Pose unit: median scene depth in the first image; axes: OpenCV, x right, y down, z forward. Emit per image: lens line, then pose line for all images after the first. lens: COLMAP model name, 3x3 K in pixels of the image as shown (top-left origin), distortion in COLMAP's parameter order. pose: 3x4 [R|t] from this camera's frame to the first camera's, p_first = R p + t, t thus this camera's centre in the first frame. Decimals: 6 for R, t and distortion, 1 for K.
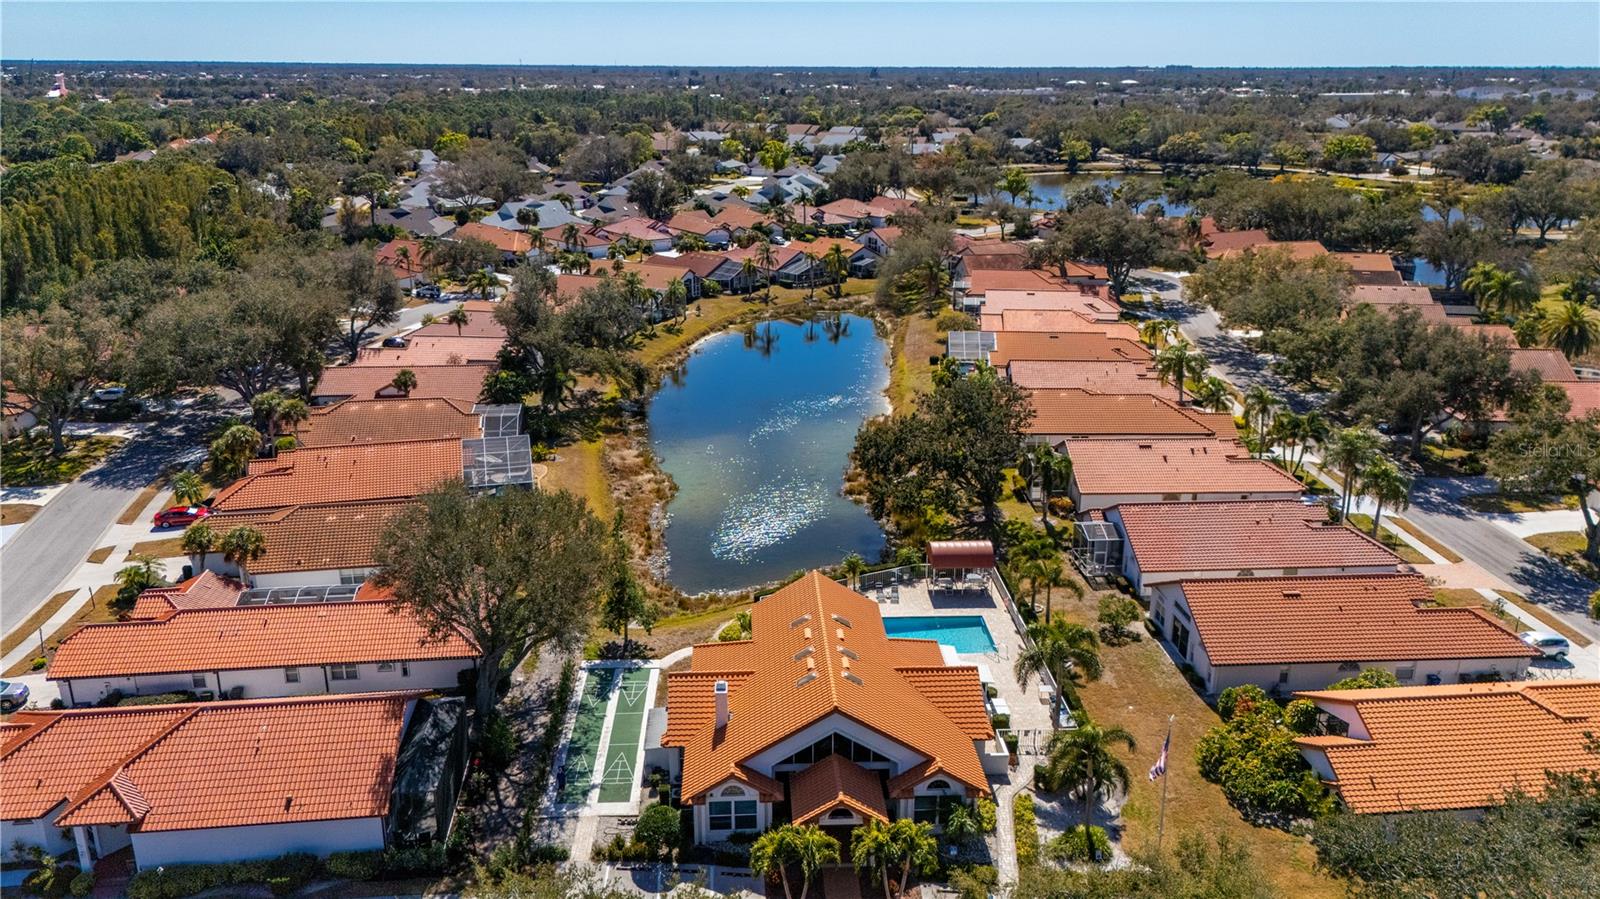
lens RADIAL K [[1180.1, 0, 792.1], [0, 1180.1, 436.9], [0, 0, 1]] dist [0.050770, -0.034054]
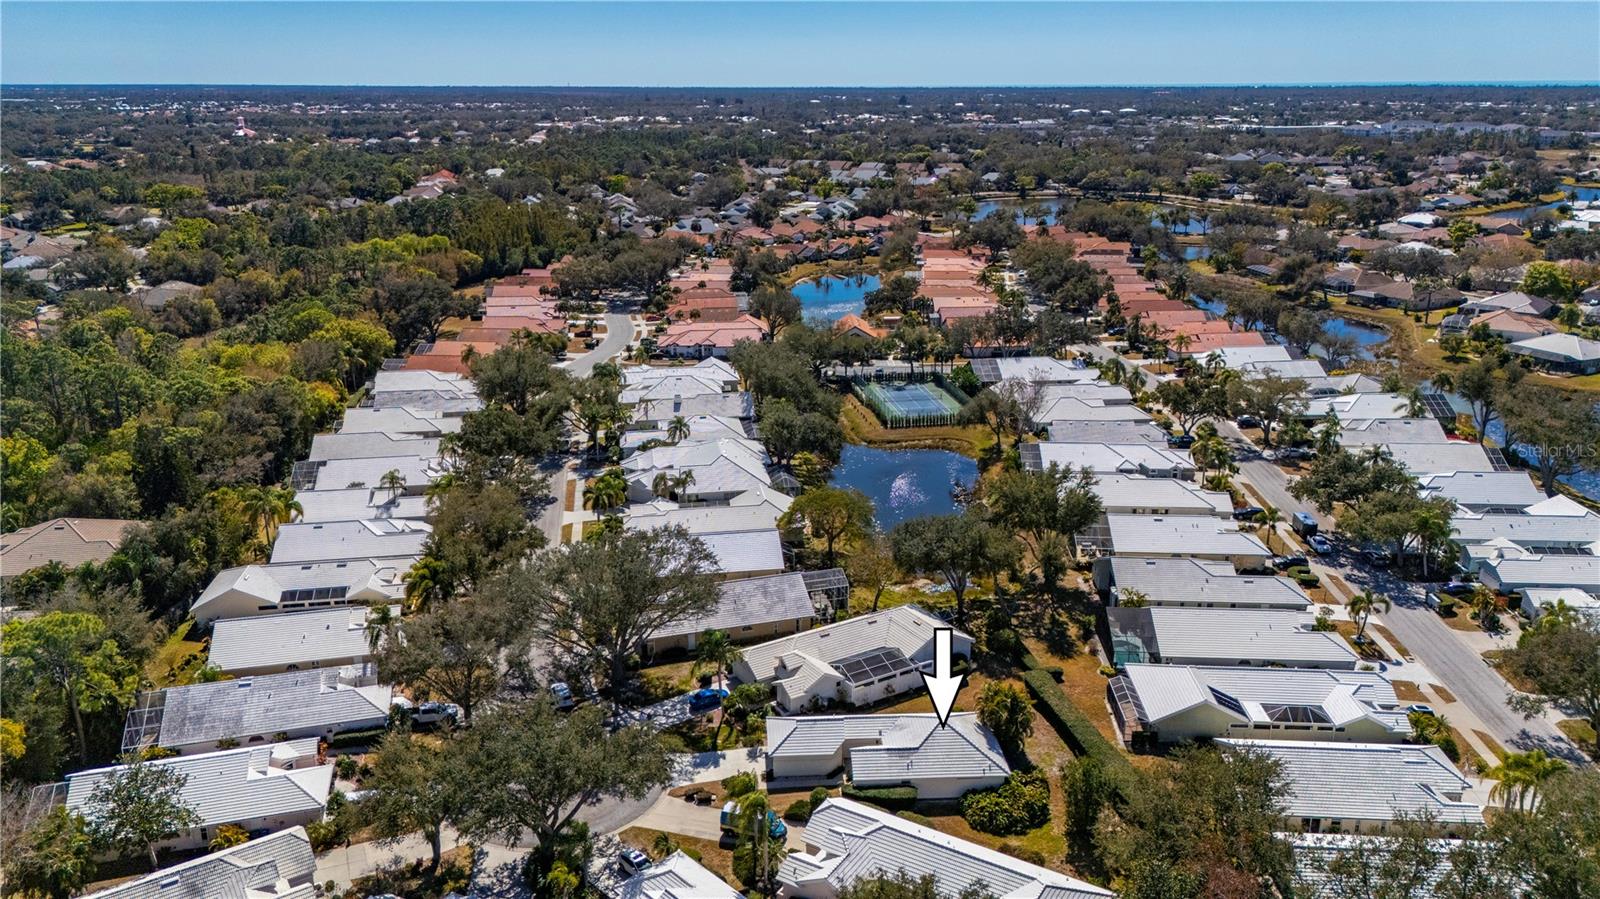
lens RADIAL K [[1180.1, 0, 786.8], [0, 1180.1, 444.9], [0, 0, 1]] dist [0.050770, -0.034054]
pose [[0.999491, 0.003824, -0.031663, -0.017898], [-0.004007, 0.999976, -0.005732, 0.153030], [0.031640, 0.005856, 0.999482, -0.778879]]
